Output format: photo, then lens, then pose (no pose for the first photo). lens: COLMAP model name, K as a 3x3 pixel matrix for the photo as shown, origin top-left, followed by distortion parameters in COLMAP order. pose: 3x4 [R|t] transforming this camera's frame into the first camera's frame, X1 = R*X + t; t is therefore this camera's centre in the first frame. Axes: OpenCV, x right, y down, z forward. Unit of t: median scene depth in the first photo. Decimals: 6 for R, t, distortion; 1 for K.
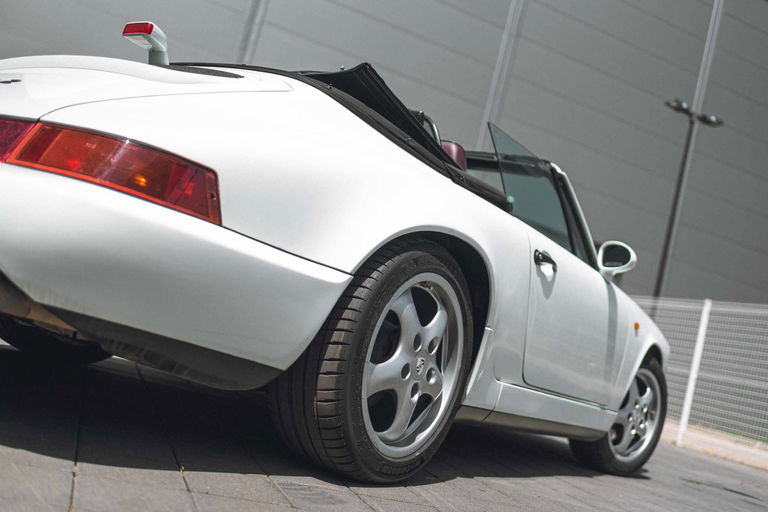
lens RADIAL K [[716.8, 0, 379.9], [0, 716.8, 254.9], [0, 0, 1]] dist [0.016823, 0.000000]
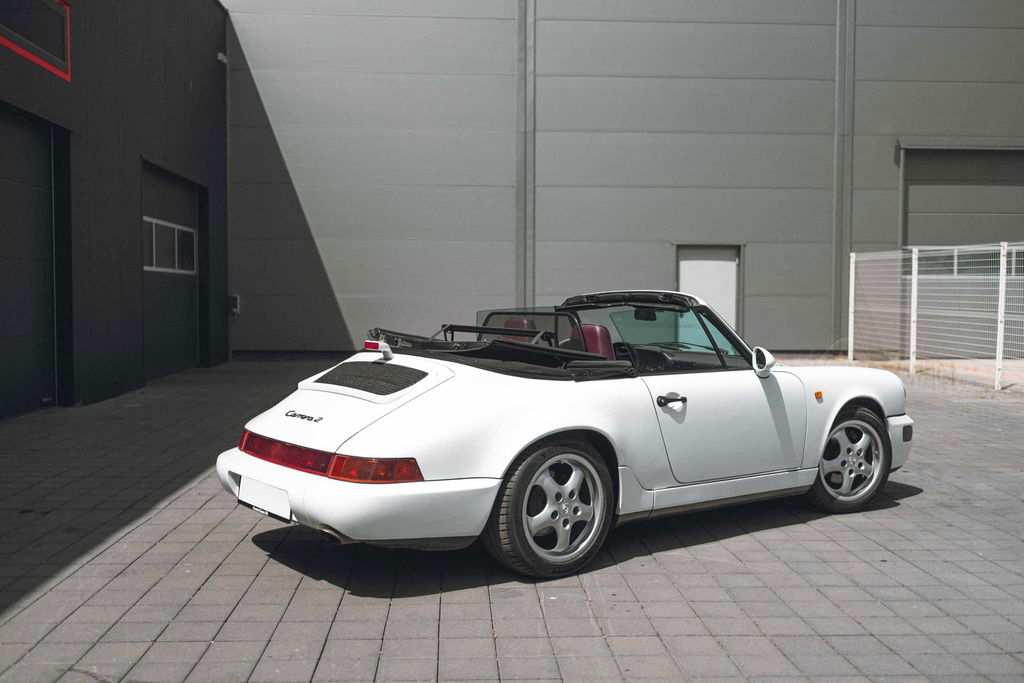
lens RADIAL K [[955.8, 0, 510.1], [0, 955.8, 340.2], [0, 0, 1]] dist [0.016823, 0.000000]
pose [[0.916099, -0.225032, -0.331847, 0.805518], [0.265694, 0.960555, 0.082105, -0.468355], [0.300281, -0.163386, 0.939753, -1.158730]]
